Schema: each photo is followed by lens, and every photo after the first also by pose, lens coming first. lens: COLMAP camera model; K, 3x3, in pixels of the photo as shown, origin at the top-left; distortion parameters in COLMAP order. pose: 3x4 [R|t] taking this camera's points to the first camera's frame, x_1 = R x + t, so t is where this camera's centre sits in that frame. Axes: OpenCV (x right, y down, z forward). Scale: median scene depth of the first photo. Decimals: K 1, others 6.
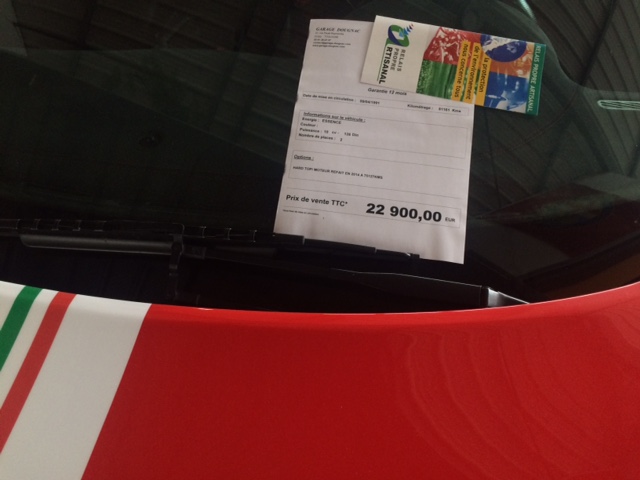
lens RADIAL K [[530.0, 0, 317.5], [0, 530.0, 241.0], [0, 0, 1]] dist [0.045521, -0.016354]
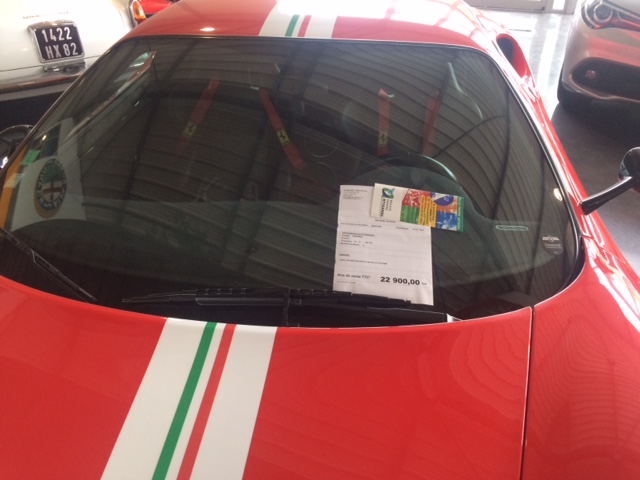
lens RADIAL K [[530.0, 0, 320.9], [0, 530.0, 238.6], [0, 0, 1]] dist [0.045521, -0.016354]
pose [[0.996171, -0.018738, 0.085393, -0.263330], [0.039974, 0.966301, -0.254291, 0.255754], [-0.077751, 0.256731, 0.963350, -0.800658]]
